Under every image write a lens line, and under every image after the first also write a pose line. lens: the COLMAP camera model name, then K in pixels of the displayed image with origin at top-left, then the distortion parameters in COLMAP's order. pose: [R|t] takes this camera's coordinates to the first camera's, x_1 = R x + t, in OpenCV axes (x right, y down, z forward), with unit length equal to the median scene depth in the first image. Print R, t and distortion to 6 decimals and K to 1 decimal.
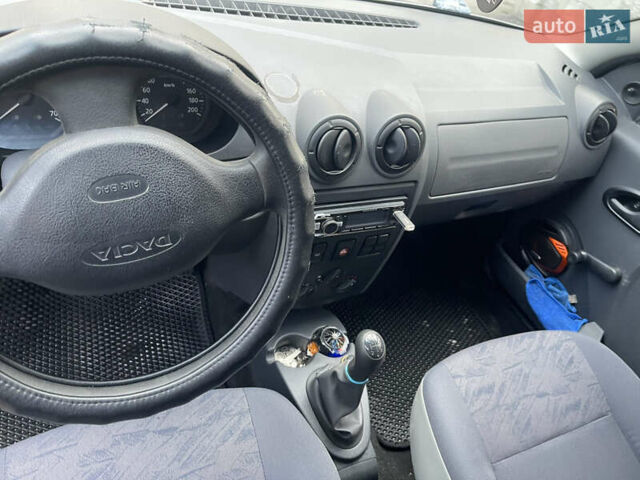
lens RADIAL K [[507.6, 0, 320.0], [0, 507.6, 240.0], [0, 0, 1]] dist [0.004663, 0.001585]
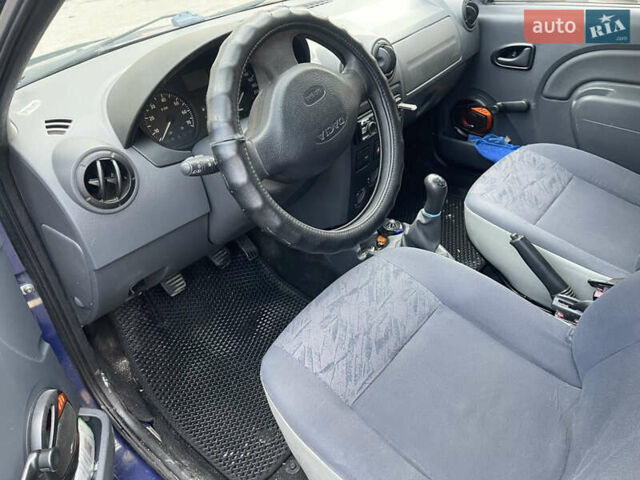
lens RADIAL K [[507.6, 0, 320.0], [0, 507.6, 240.0], [0, 0, 1]] dist [0.004663, 0.001585]
pose [[0.854299, -0.478476, 0.203062, -0.457888], [0.493797, 0.869072, -0.029645, 0.185649], [-0.162291, 0.125597, 0.978717, -0.310966]]
